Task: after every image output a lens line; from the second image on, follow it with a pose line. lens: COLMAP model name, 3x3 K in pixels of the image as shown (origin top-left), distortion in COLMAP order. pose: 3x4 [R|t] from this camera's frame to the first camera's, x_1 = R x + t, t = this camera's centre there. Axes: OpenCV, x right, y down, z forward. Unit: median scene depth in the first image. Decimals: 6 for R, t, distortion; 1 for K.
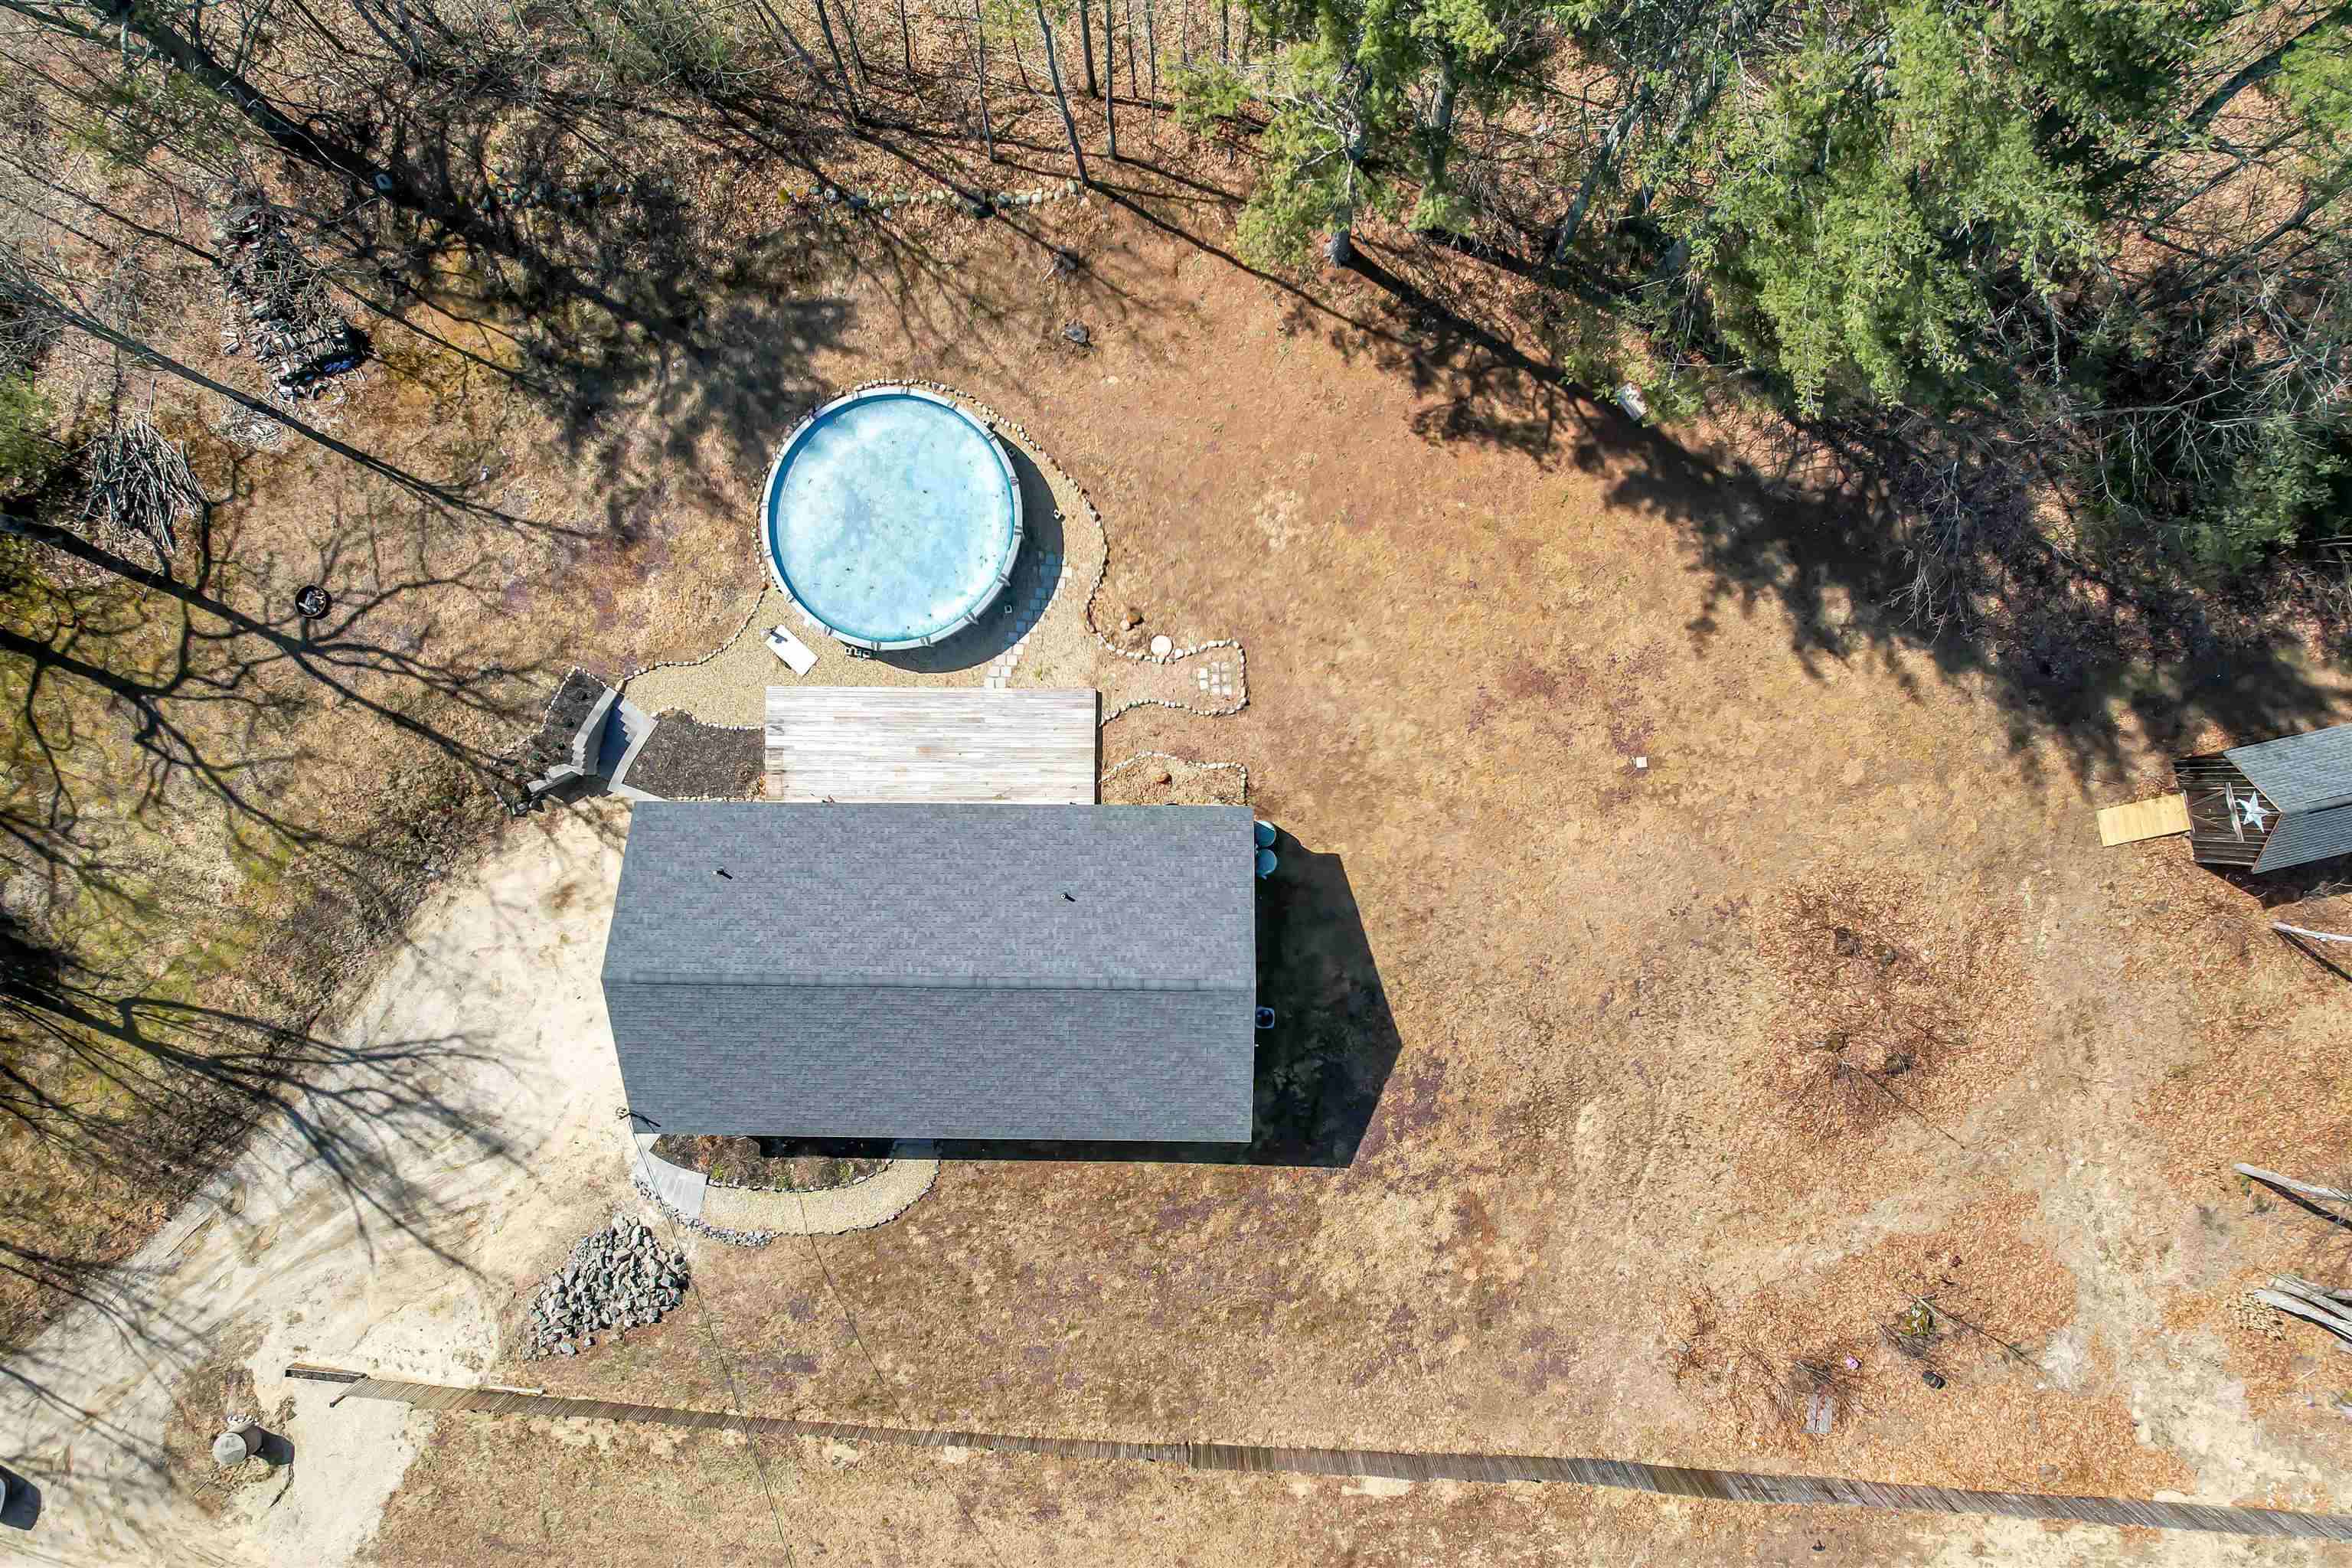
lens RADIAL K [[1498.1, 0, 1184.1], [0, 1498.1, 783.4], [0, 0, 1]] dist [-0.075039, 0.083700]
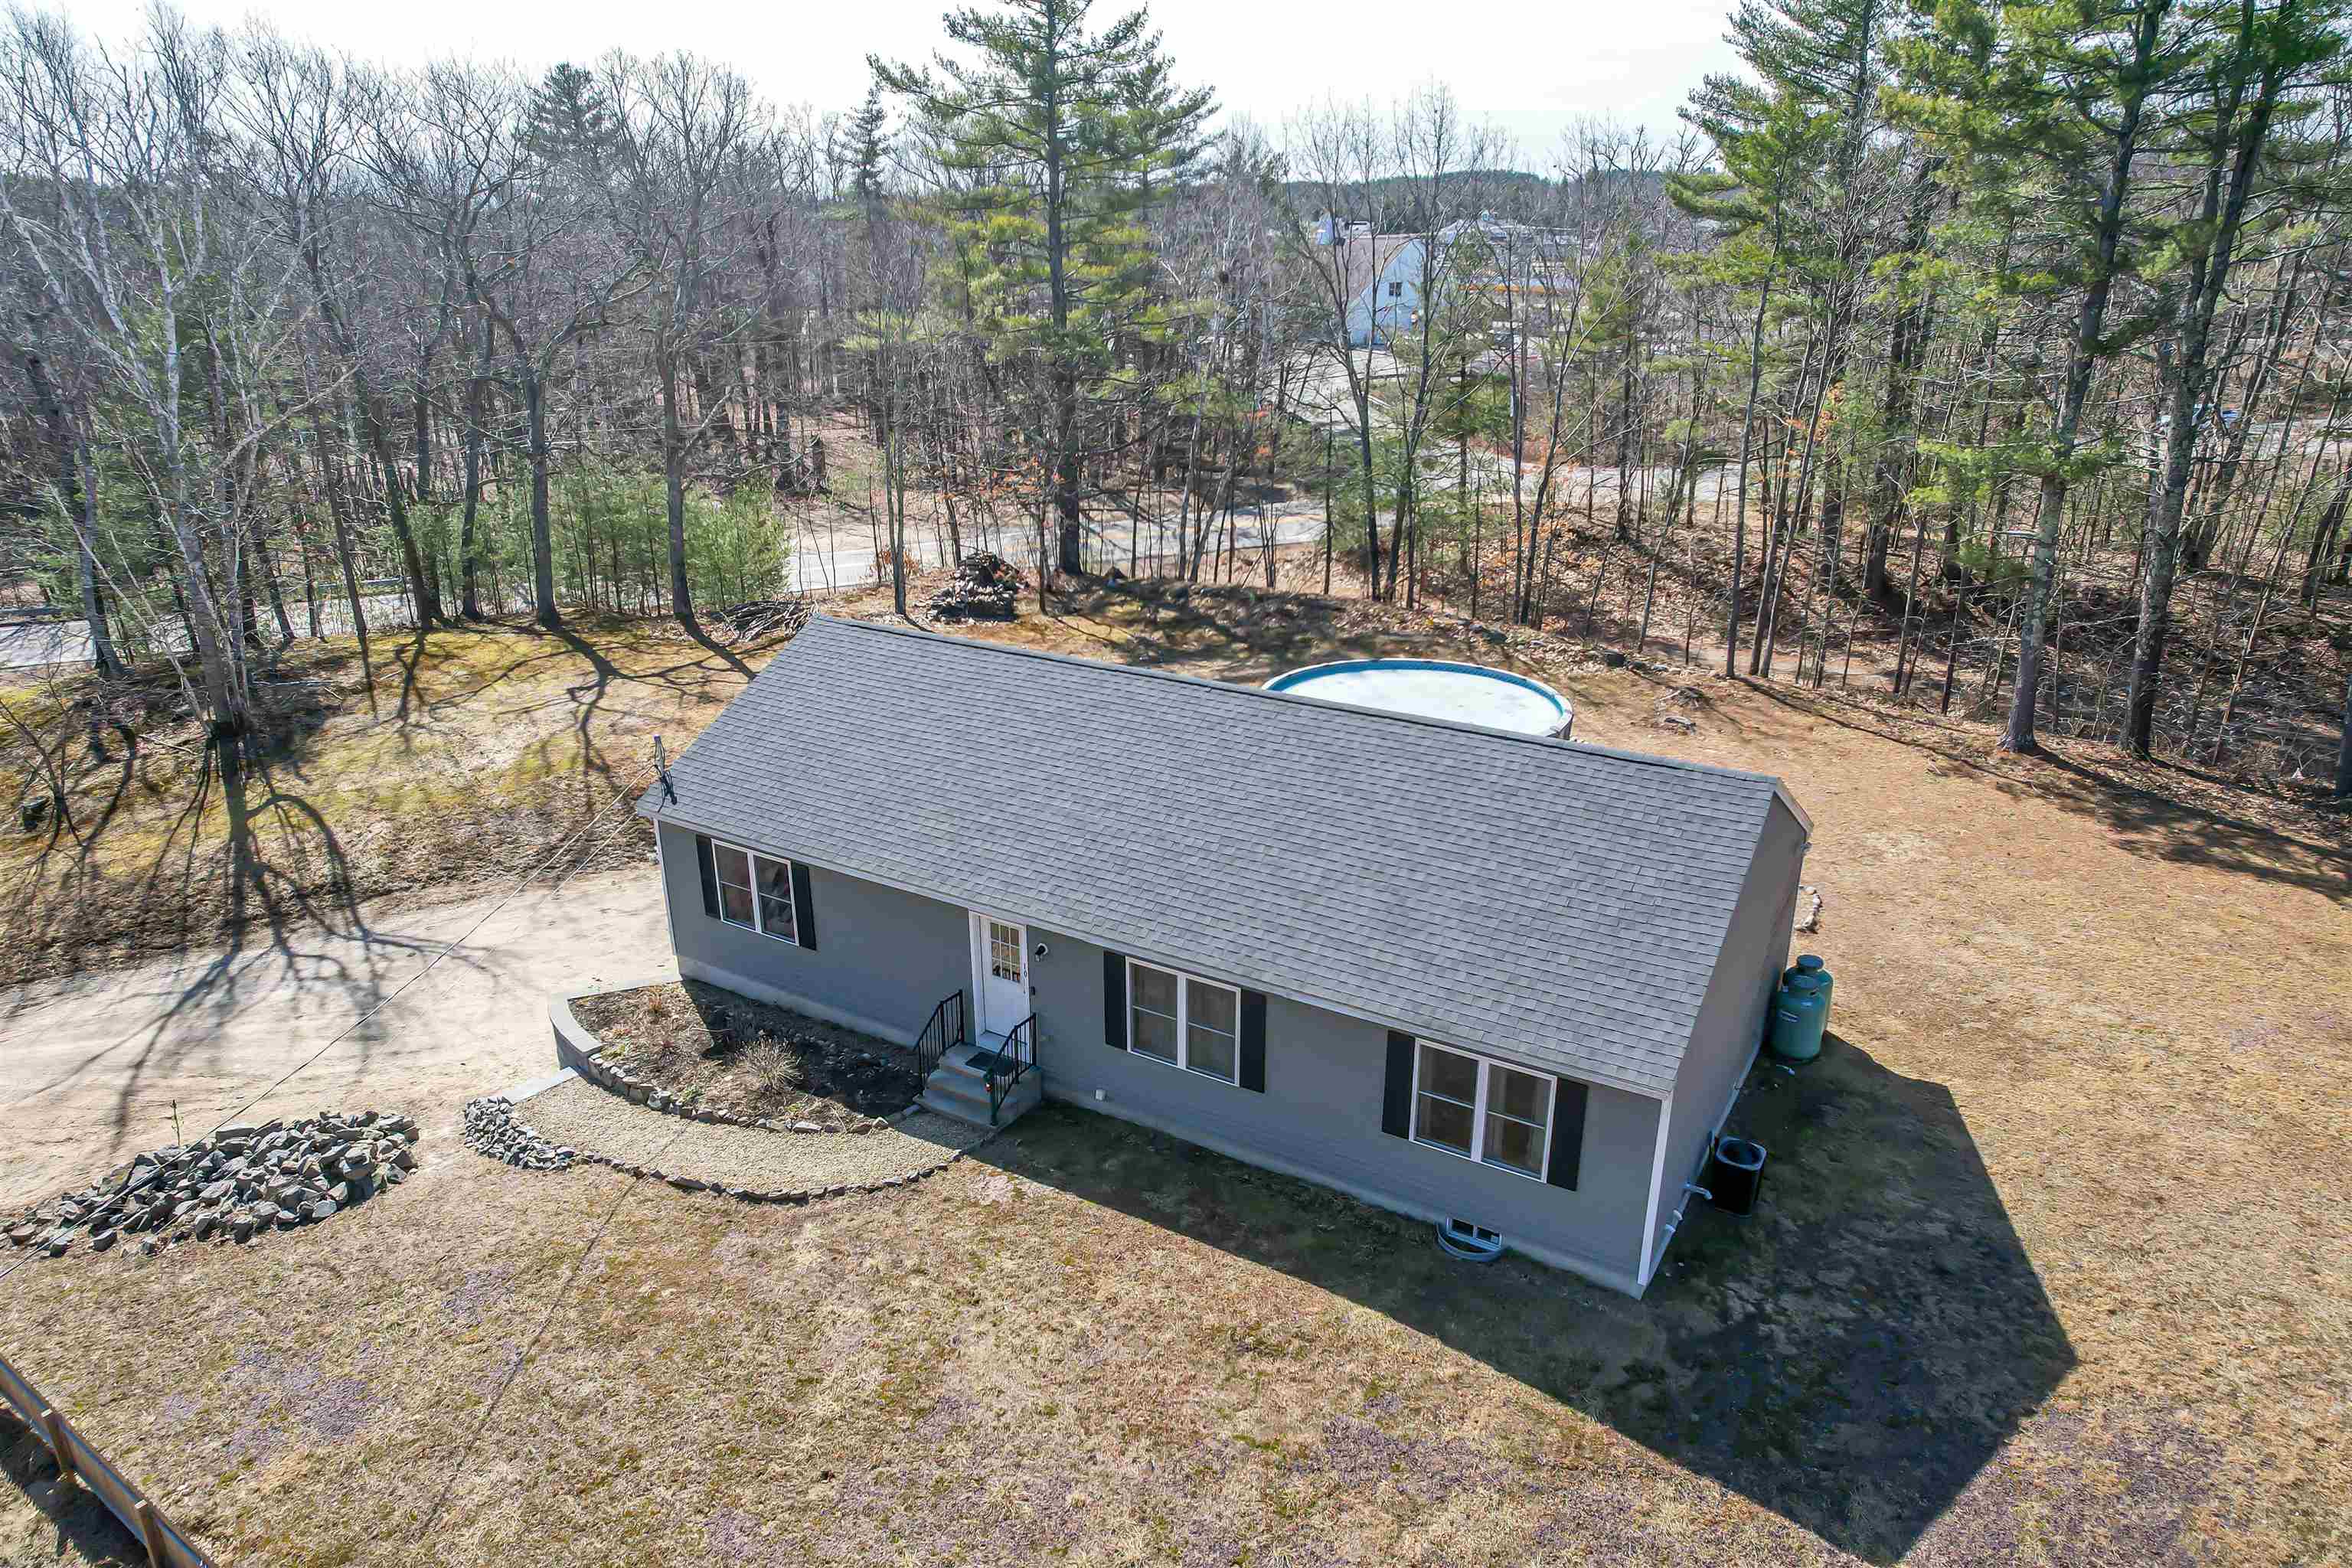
lens RADIAL K [[1503.3, 0, 1182.4], [0, 1503.3, 777.5], [0, 0, 1]] dist [-0.083932, 0.095074]
pose [[0.860000, 0.181995, -0.476737, 0.100001], [-0.510251, 0.294531, -0.808019, 0.563633], [-0.006642, 0.938152, 0.346160, 0.719768]]
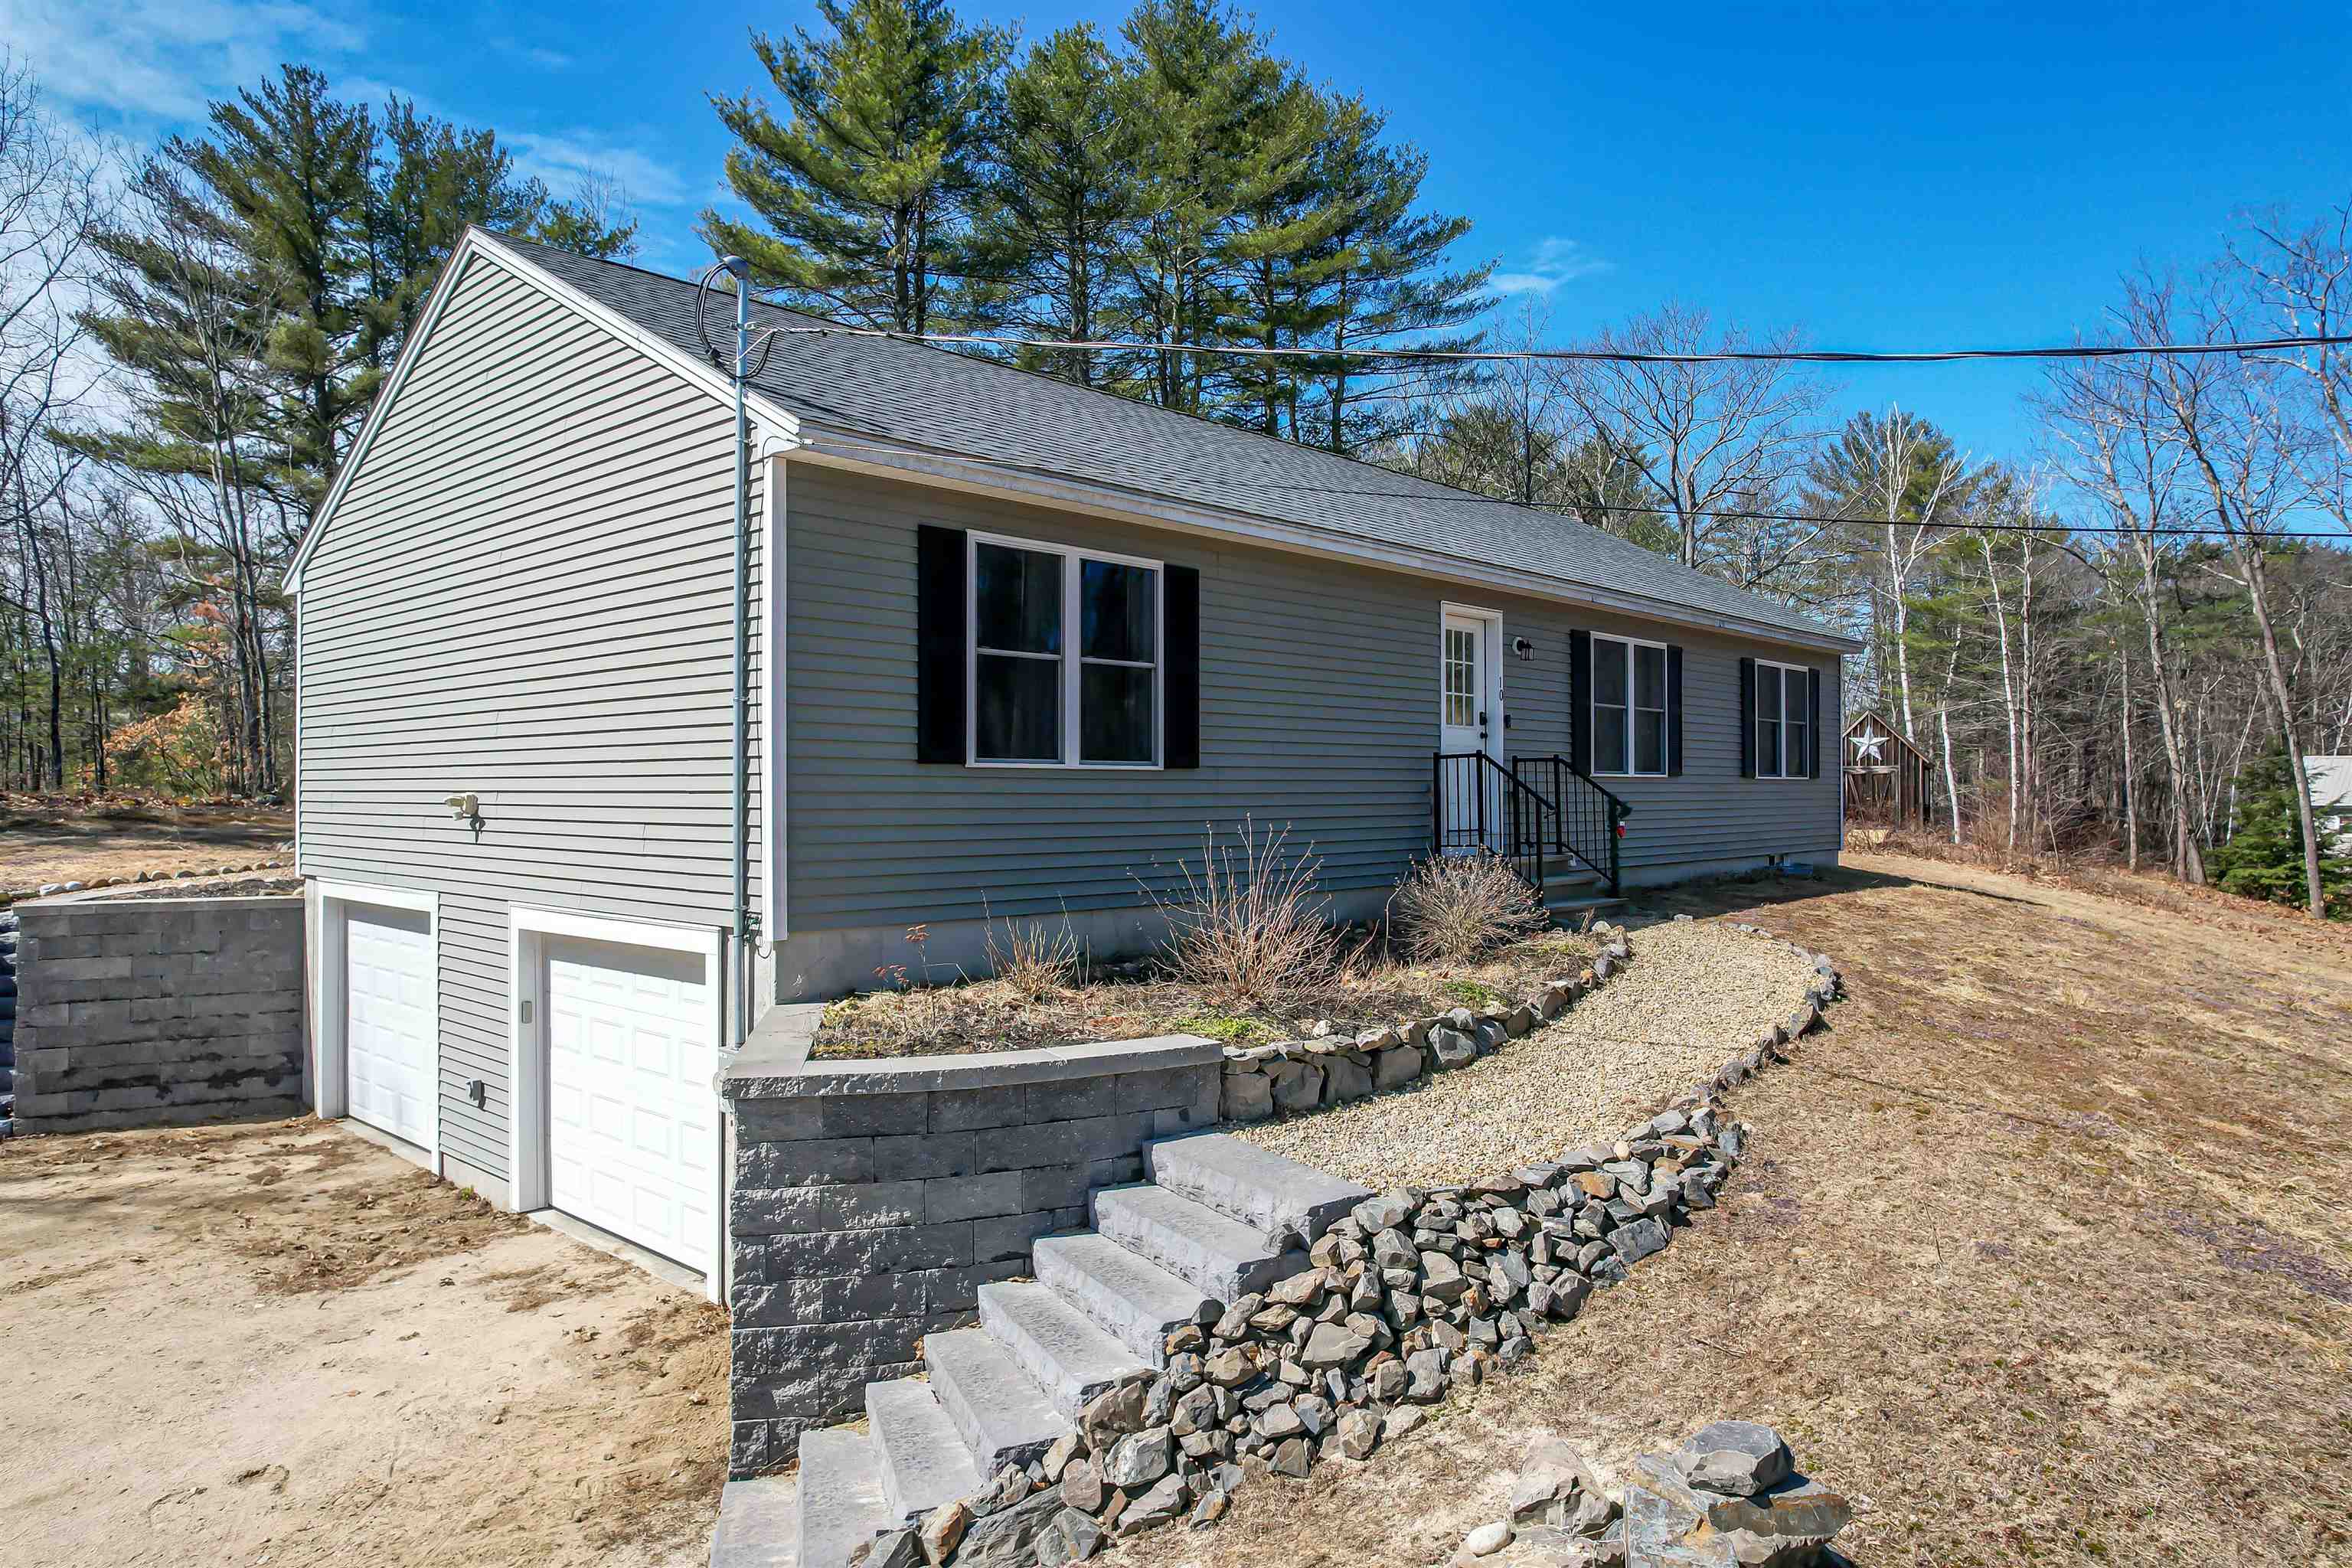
lens RADIAL K [[1505.1, 0, 1182.2], [0, 1505.1, 783.2], [0, 0, 1]] dist [-0.077435, 0.087018]
pose [[0.676980, 0.010071, 0.735932, -0.447140], [0.735981, -0.001949, -0.676999, 0.379192], [-0.005383, 0.999947, -0.008732, 0.971971]]
